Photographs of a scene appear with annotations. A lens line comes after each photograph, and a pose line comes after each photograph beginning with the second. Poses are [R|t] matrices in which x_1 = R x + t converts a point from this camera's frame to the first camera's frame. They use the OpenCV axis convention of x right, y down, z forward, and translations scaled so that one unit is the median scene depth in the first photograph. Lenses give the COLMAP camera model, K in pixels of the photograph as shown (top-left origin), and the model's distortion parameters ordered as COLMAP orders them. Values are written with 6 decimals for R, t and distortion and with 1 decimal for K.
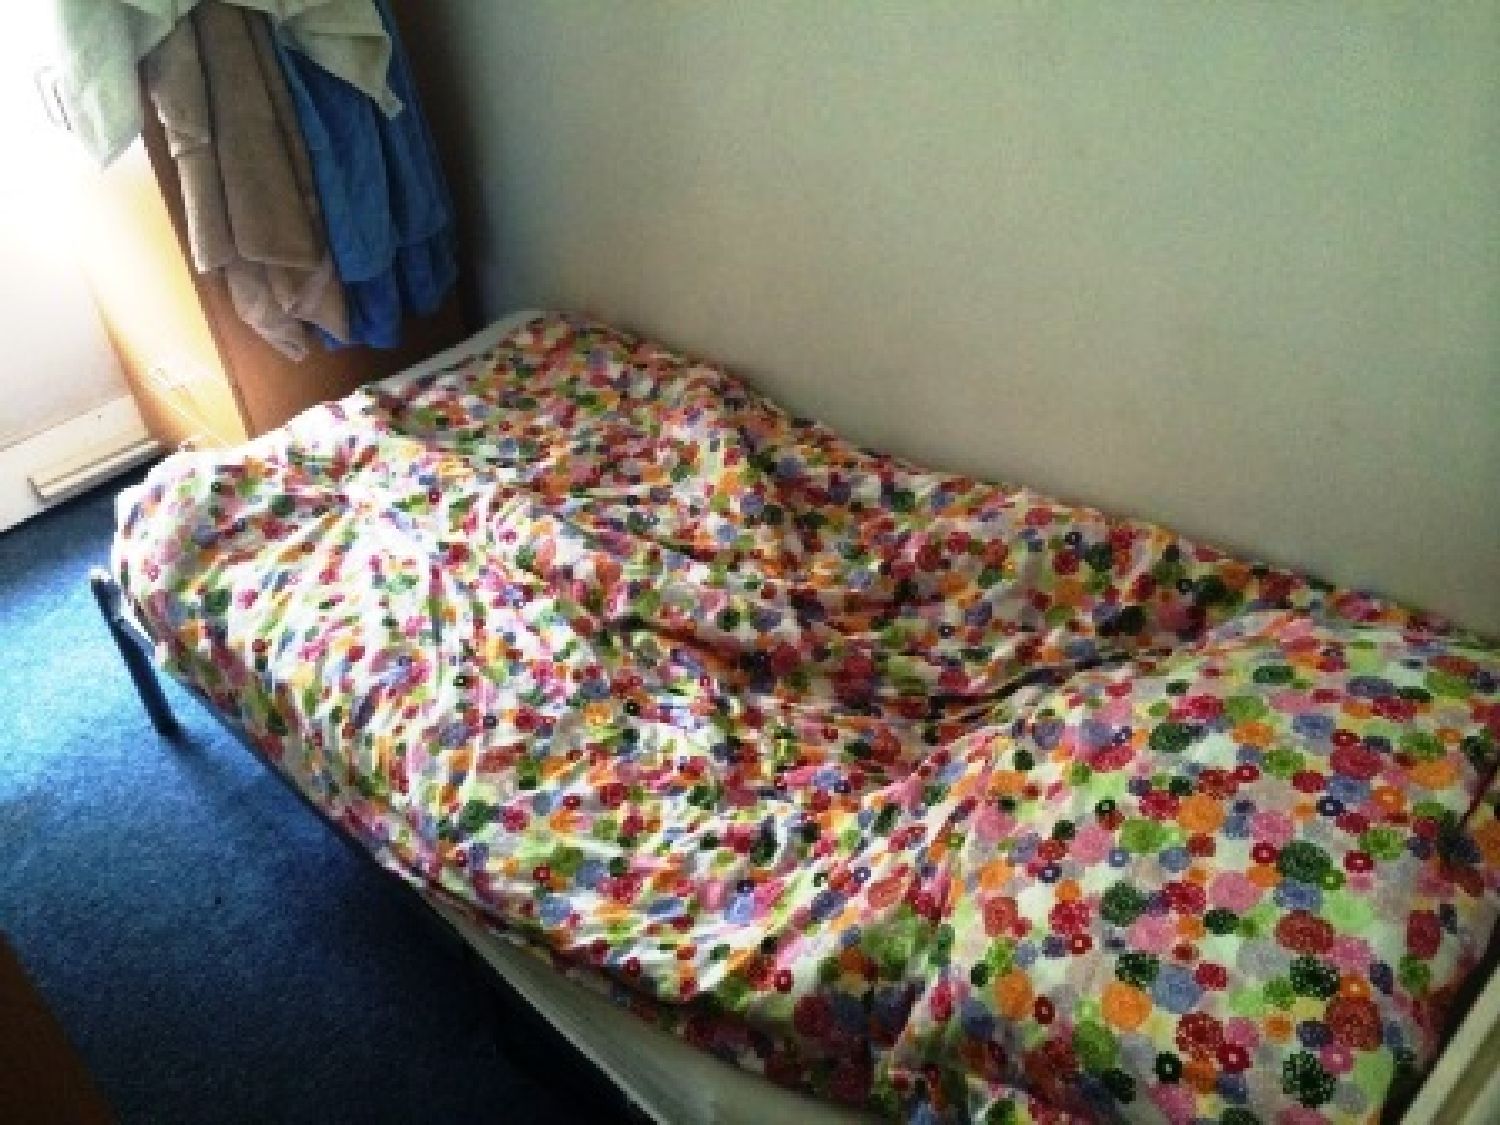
lens RADIAL K [[1328.1, 0, 750.1], [0, 1328.1, 561.7], [0, 0, 1]] dist [0.058608, -0.061860]
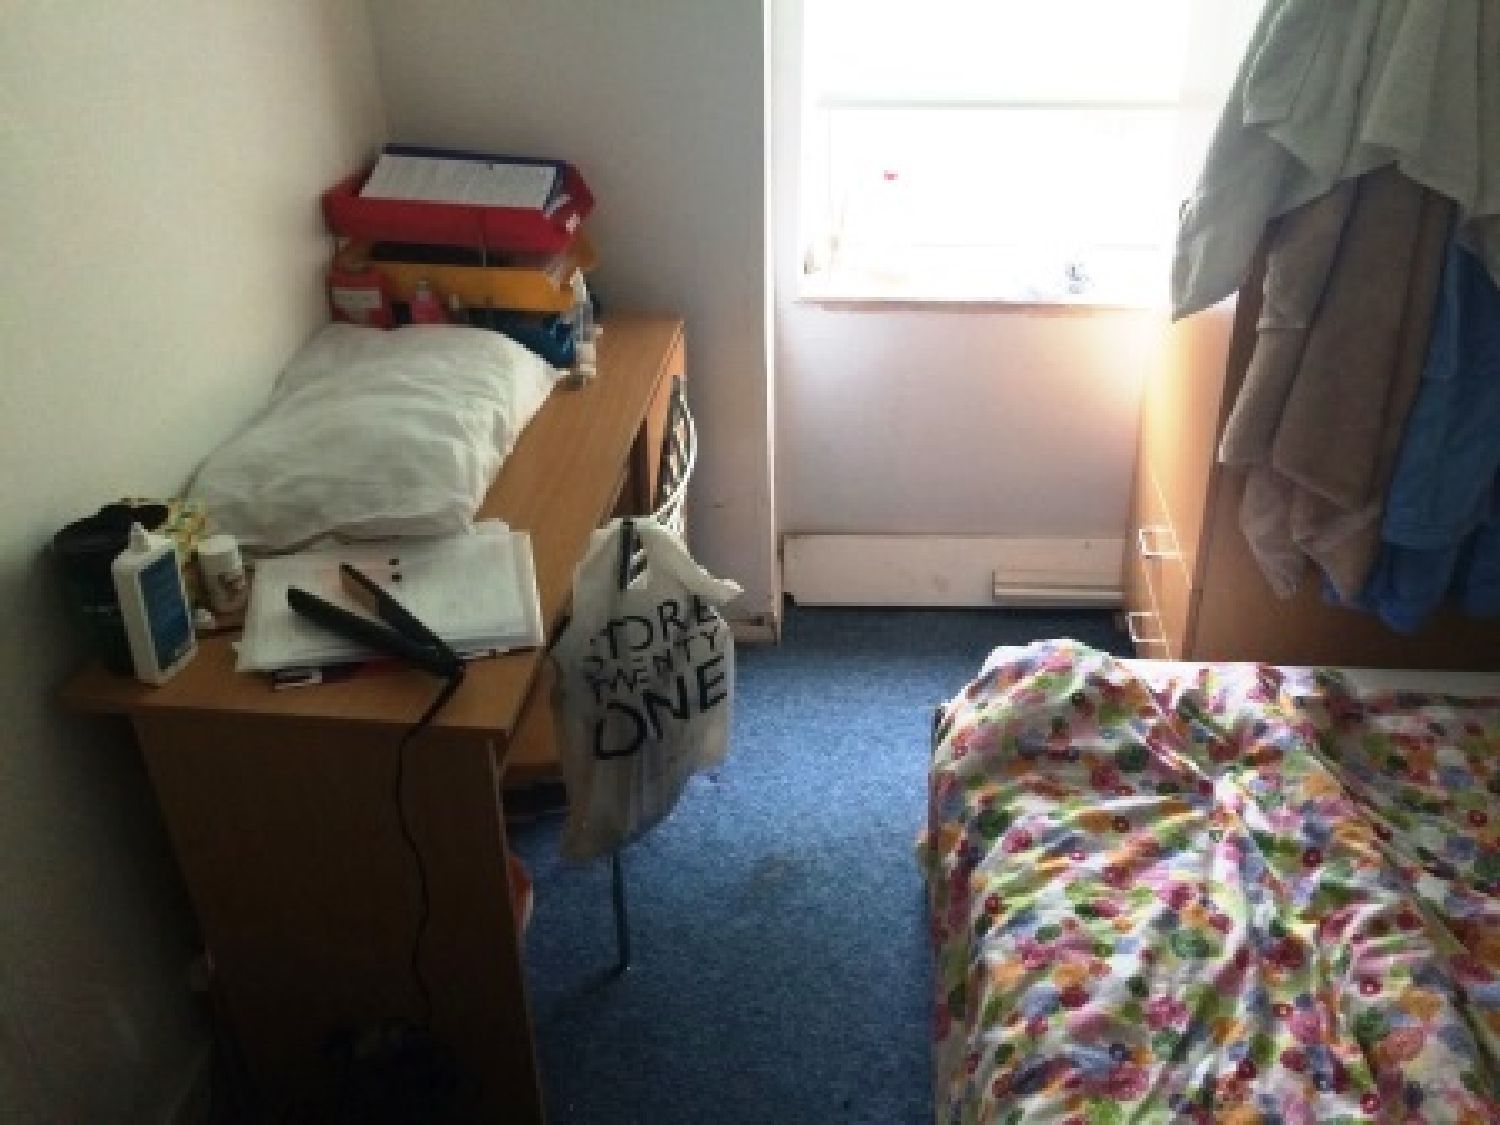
lens RADIAL K [[1328.1, 0, 752.0], [0, 1328.1, 563.6], [0, 0, 1]] dist [0.058608, -0.061860]
pose [[0.623549, 0.430778, -0.652393, -0.023312], [-0.495111, 0.863410, 0.096894, -0.109994], [0.605023, 0.262589, 0.751661, 0.243369]]
